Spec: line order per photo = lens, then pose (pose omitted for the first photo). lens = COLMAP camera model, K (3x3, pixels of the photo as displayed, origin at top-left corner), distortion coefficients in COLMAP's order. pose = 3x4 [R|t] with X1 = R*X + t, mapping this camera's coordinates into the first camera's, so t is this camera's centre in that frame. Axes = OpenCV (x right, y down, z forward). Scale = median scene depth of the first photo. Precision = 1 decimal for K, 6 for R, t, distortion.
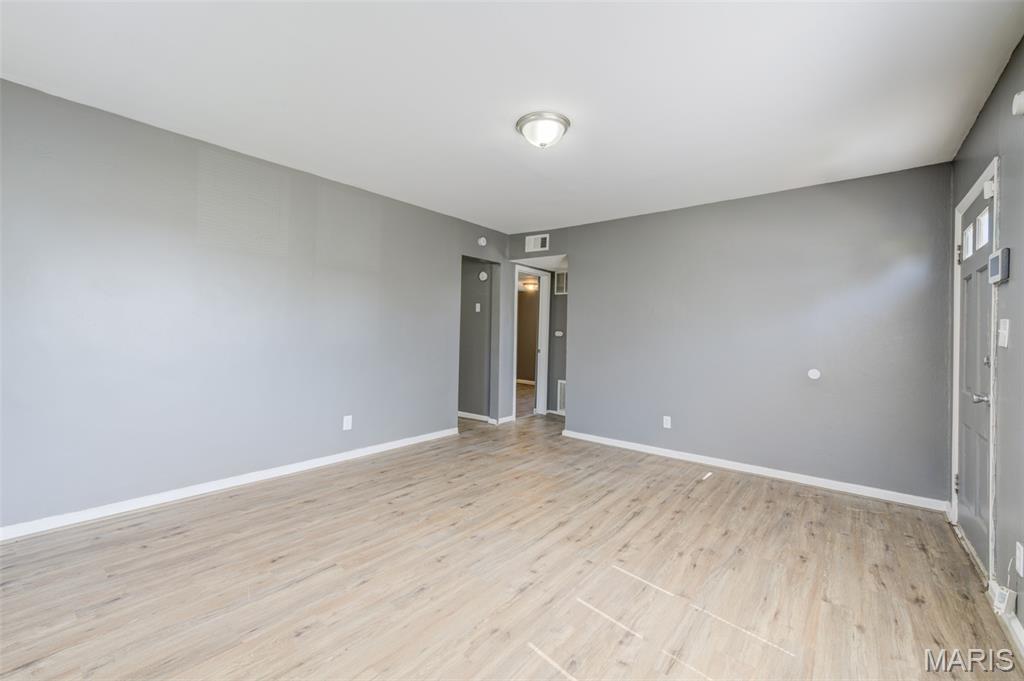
lens RADIAL K [[459.8, 0, 502.5], [0, 459.8, 330.8], [0, 0, 1]] dist [0.018472, -0.000543]
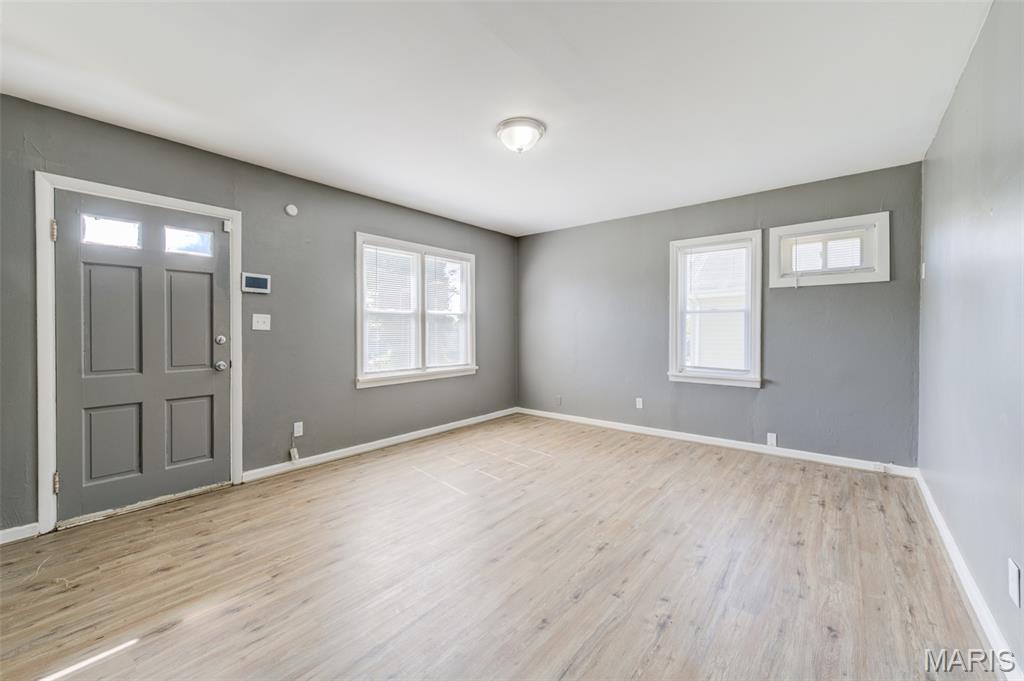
lens RADIAL K [[399.2, 0, 510.7], [0, 399.2, 330.1], [0, 0, 1]] dist [0.008159, -0.001593]
pose [[-0.999725, -0.023362, 0.002181, 0.090849], [-0.023371, 0.999718, -0.004174, 0.013153], [-0.002083, -0.004224, -0.999989, 1.756613]]
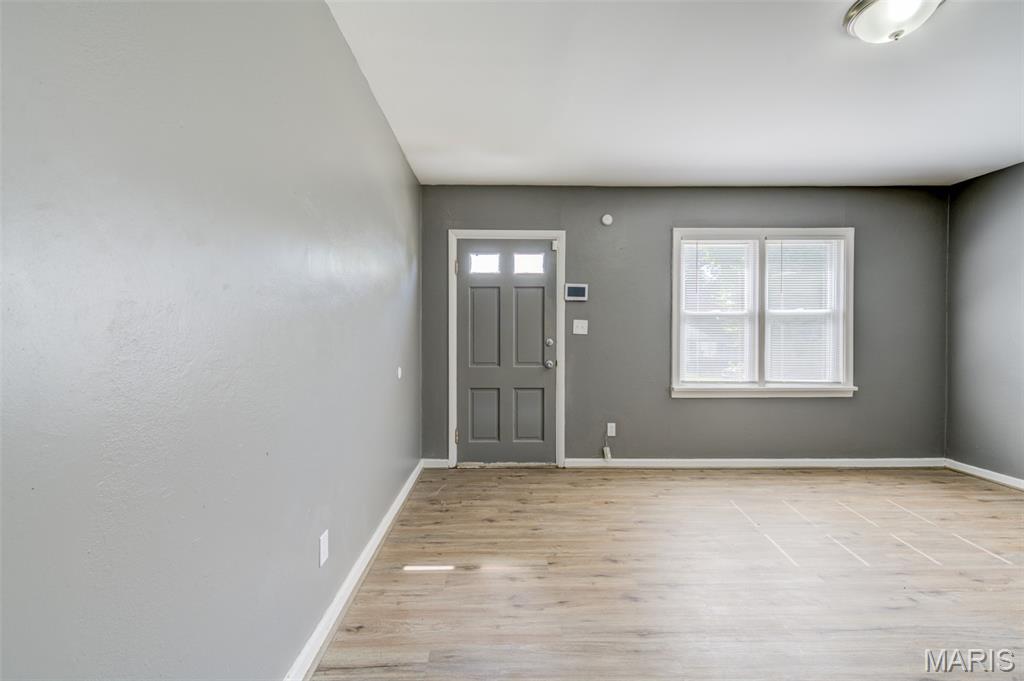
lens RADIAL K [[399.2, 0, 508.6], [0, 399.2, 336.6], [0, 0, 1]] dist [0.008159, -0.001593]
pose [[-0.650164, -0.029385, 0.759225, 0.000361], [-0.021618, 0.999563, 0.020175, 0.012306], [-0.759486, -0.003296, -0.650515, 1.617726]]
